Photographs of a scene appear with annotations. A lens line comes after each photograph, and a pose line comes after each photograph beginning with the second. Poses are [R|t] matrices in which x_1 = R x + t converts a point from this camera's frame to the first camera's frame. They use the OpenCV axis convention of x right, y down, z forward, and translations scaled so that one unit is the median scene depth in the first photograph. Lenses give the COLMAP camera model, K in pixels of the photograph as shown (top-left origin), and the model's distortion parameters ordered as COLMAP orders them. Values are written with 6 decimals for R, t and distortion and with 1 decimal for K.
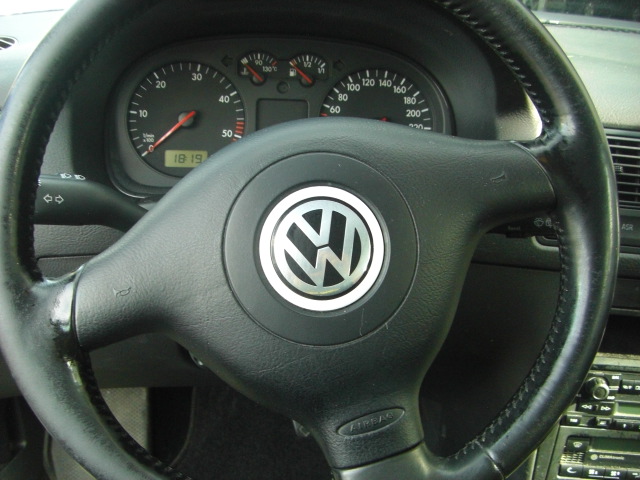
lens RADIAL K [[717.1, 0, 327.0], [0, 717.1, 259.1], [0, 0, 1]] dist [-0.150244, 0.000000]
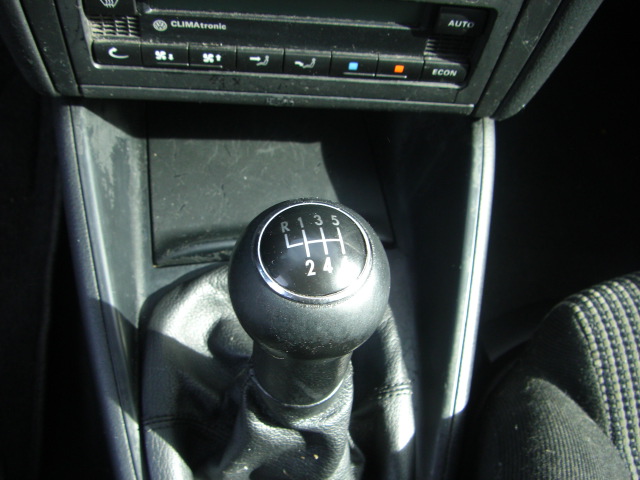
lens RADIAL K [[717.1, 0, 299.8], [0, 717.1, 252.5], [0, 0, 1]] dist [-0.150244, 0.000000]
pose [[0.995327, -0.068875, 0.067682, 0.438707], [0.011337, 0.779400, 0.626424, 0.112845], [-0.095896, -0.622729, 0.776538, 0.535371]]
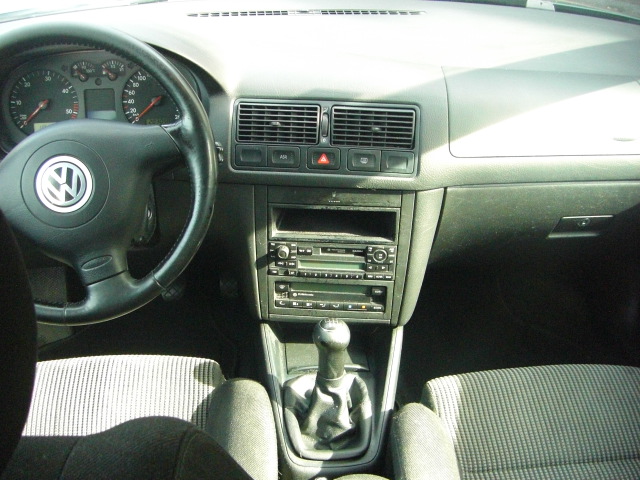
lens RADIAL K [[717.1, 0, 318.1], [0, 717.1, 240.3], [0, 0, 1]] dist [-0.150244, 0.000000]
pose [[0.998697, -0.050315, 0.008582, 0.435081], [0.049229, 0.993929, 0.098391, -0.010009], [-0.013481, -0.097840, 0.995111, -0.700671]]
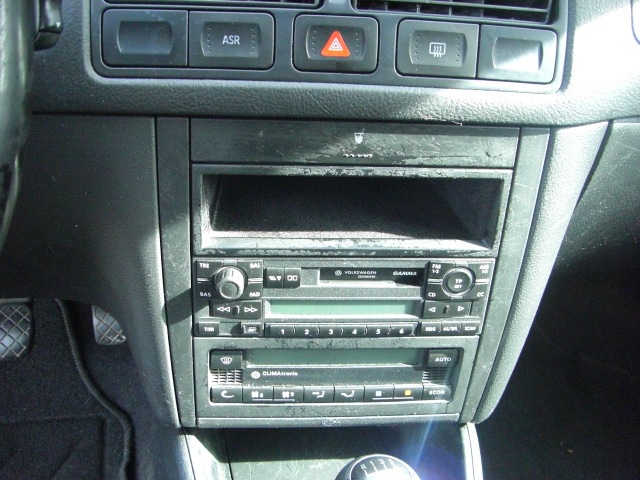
lens RADIAL K [[717.1, 0, 307.8], [0, 717.1, 253.2], [0, 0, 1]] dist [-0.150244, 0.000000]
pose [[0.985631, -0.087483, 0.144493, 0.344252], [0.065737, 0.986657, 0.148953, 0.051271], [-0.155596, -0.137314, 0.978230, 0.273808]]
